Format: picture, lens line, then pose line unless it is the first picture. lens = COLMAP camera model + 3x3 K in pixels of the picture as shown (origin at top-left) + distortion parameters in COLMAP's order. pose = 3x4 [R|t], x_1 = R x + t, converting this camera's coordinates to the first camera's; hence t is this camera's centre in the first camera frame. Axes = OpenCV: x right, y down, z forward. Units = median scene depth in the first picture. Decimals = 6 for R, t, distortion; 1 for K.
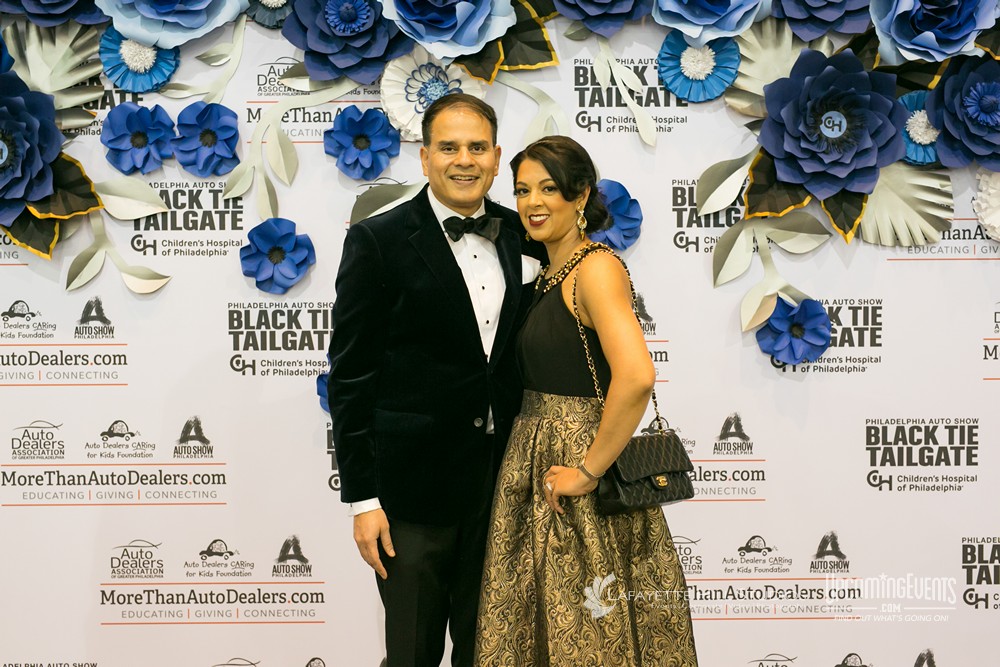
lens RADIAL K [[1424.9, 0, 494.8], [0, 1424.9, 316.8], [0, 0, 1]] dist [0.013487, 0.042175]
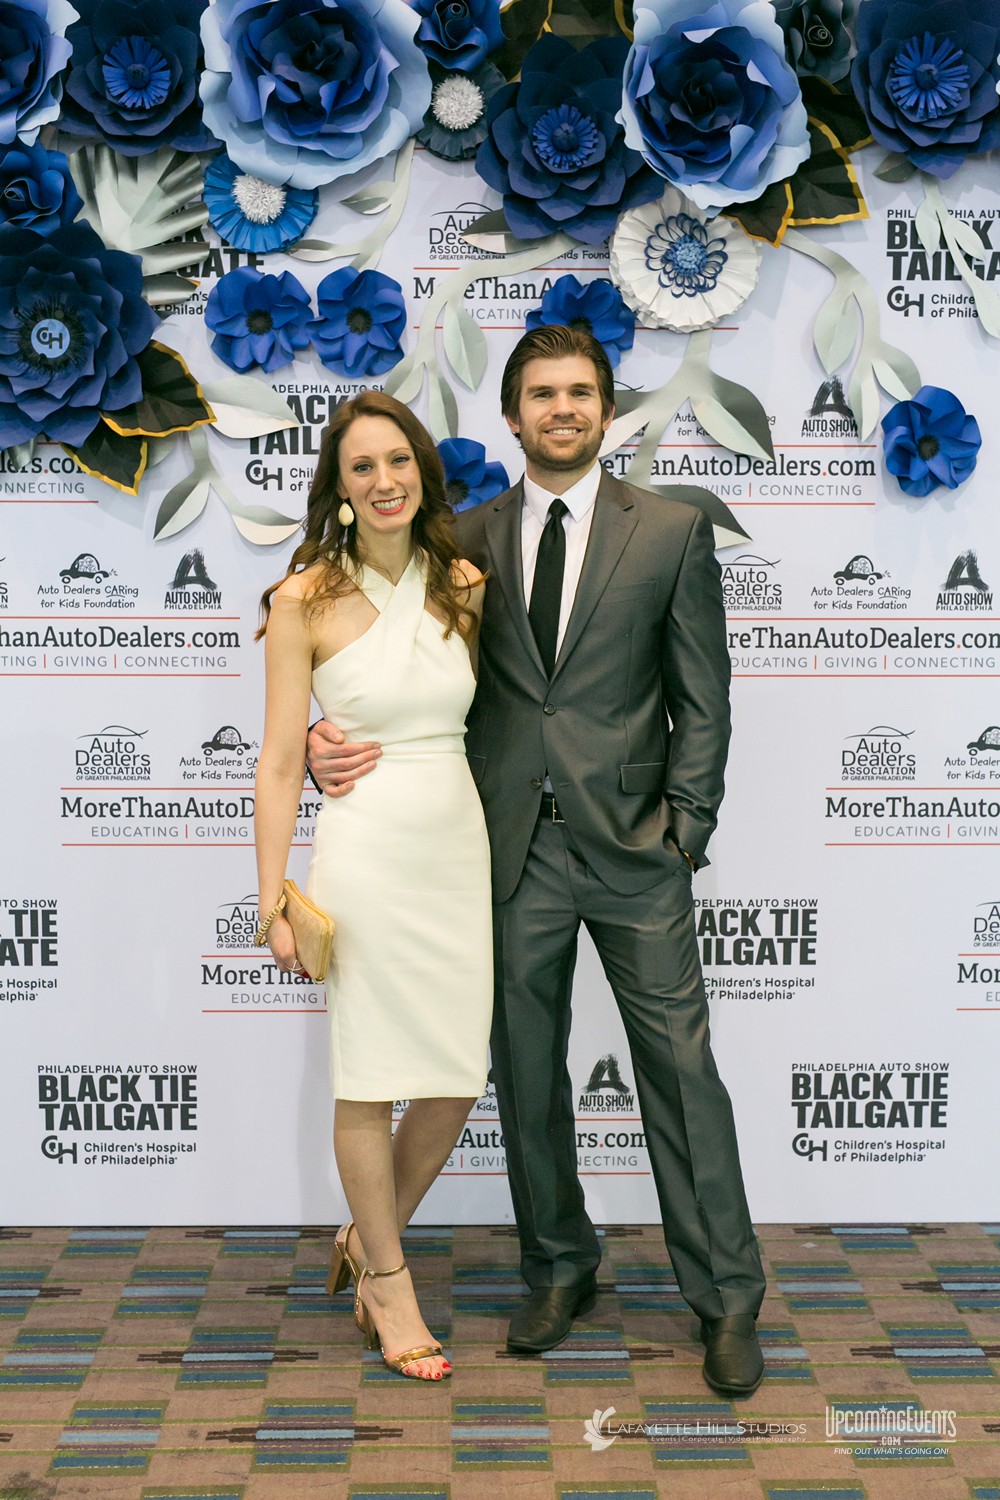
lens RADIAL K [[2167.1, 0, 491.7], [0, 2167.1, 746.8], [0, 0, 1]] dist [0.019923, 0.047901]
pose [[0.999812, 0.006420, 0.018281, -0.154173], [-0.007895, 0.996622, 0.081748, -0.005661], [-0.017694, -0.081877, 0.996485, -0.068134]]
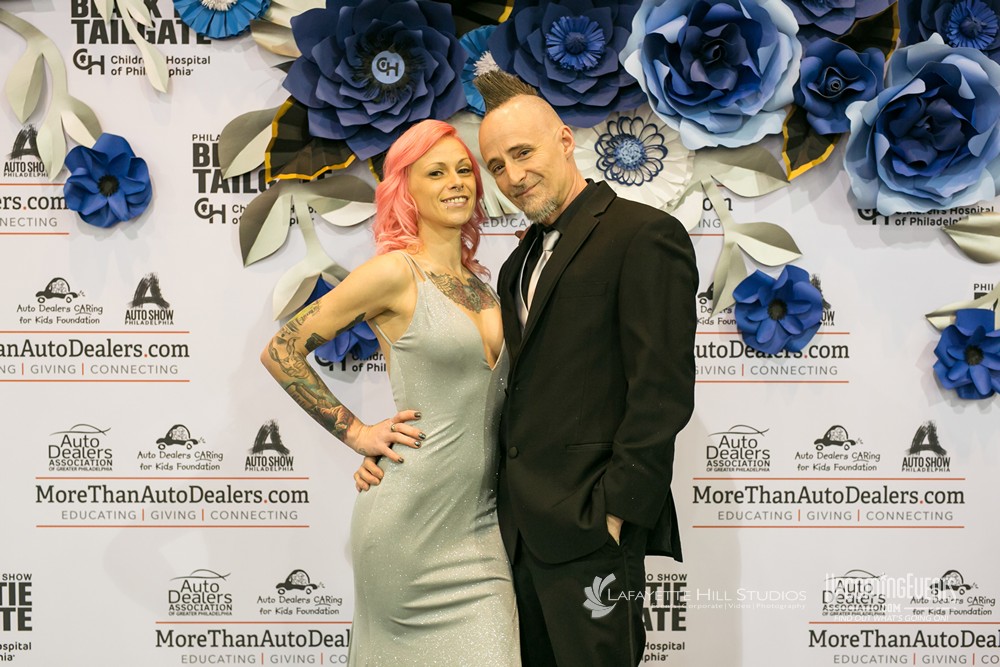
lens RADIAL K [[1467.3, 0, 485.1], [0, 1467.3, 333.1], [0, 0, 1]] dist [0.007737, 0.019578]
pose [[0.999842, 0.008182, -0.015750, 0.307350], [-0.007856, 0.999756, 0.020653, -0.001140], [0.015915, -0.020526, 0.999663, 0.162098]]
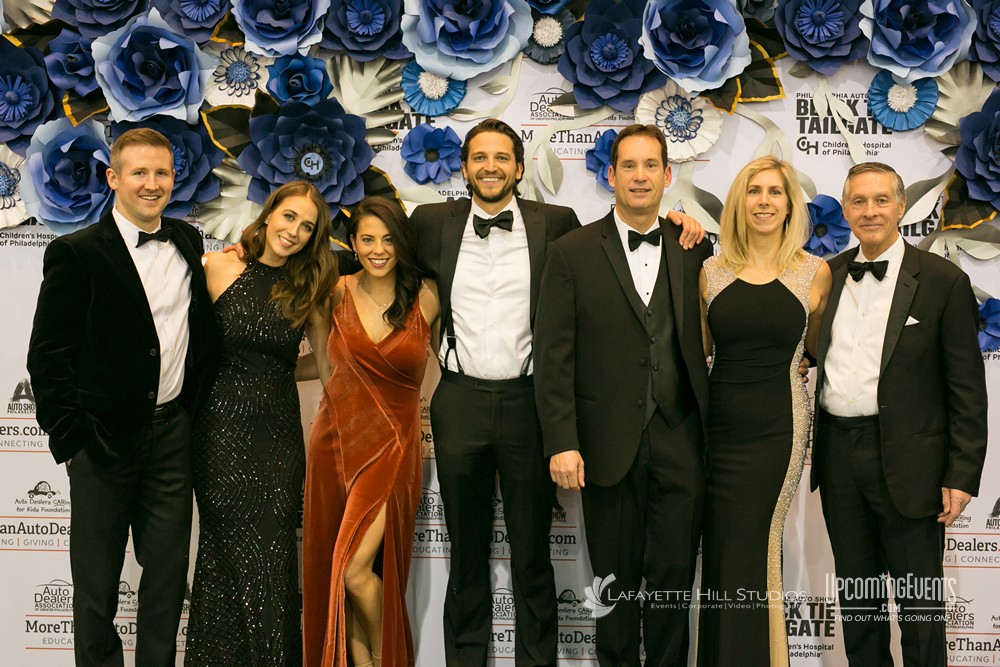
lens RADIAL K [[1444.7, 0, 497.6], [0, 1444.7, 319.3], [0, 0, 1]] dist [0.019923, 0.047901]
pose [[0.999500, 0.019330, -0.025005, -0.160452], [-0.019114, 0.999778, 0.008829, 0.002397], [0.025170, -0.008346, 0.999648, -0.216535]]
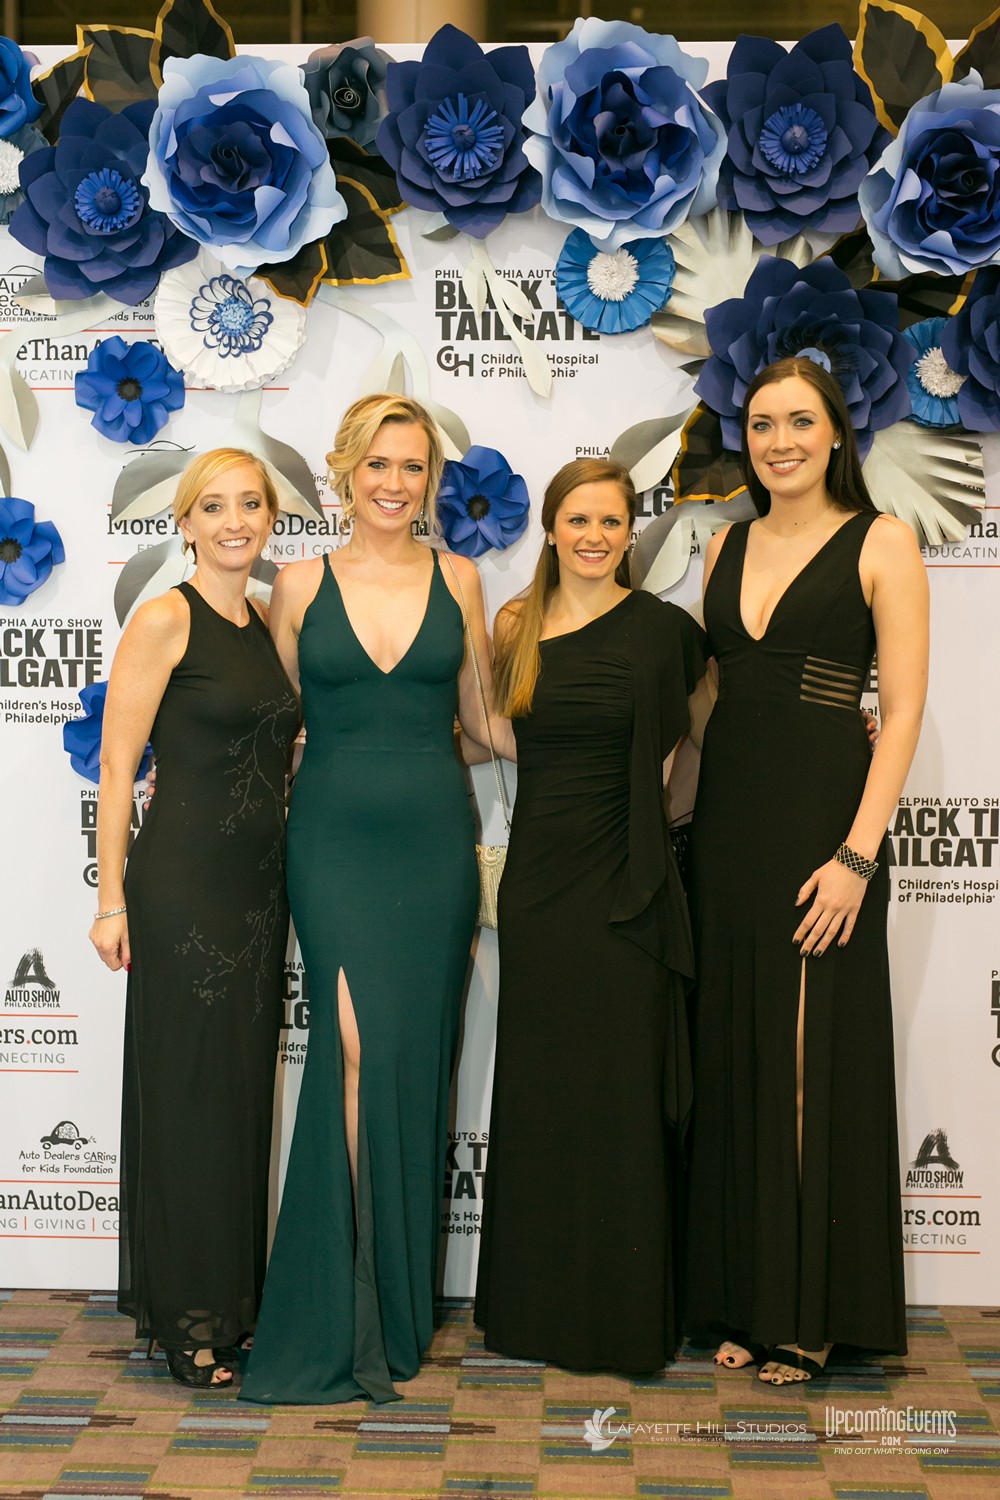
lens RADIAL K [[2137.4, 0, 490.9], [0, 2137.4, 750.6], [0, 0, 1]] dist [0.013487, 0.042175]
pose [[0.998422, 0.014522, -0.054242, 0.142301], [-0.012187, 0.998995, 0.043129, 0.006690], [0.054813, -0.042400, 0.997596, -0.041565]]
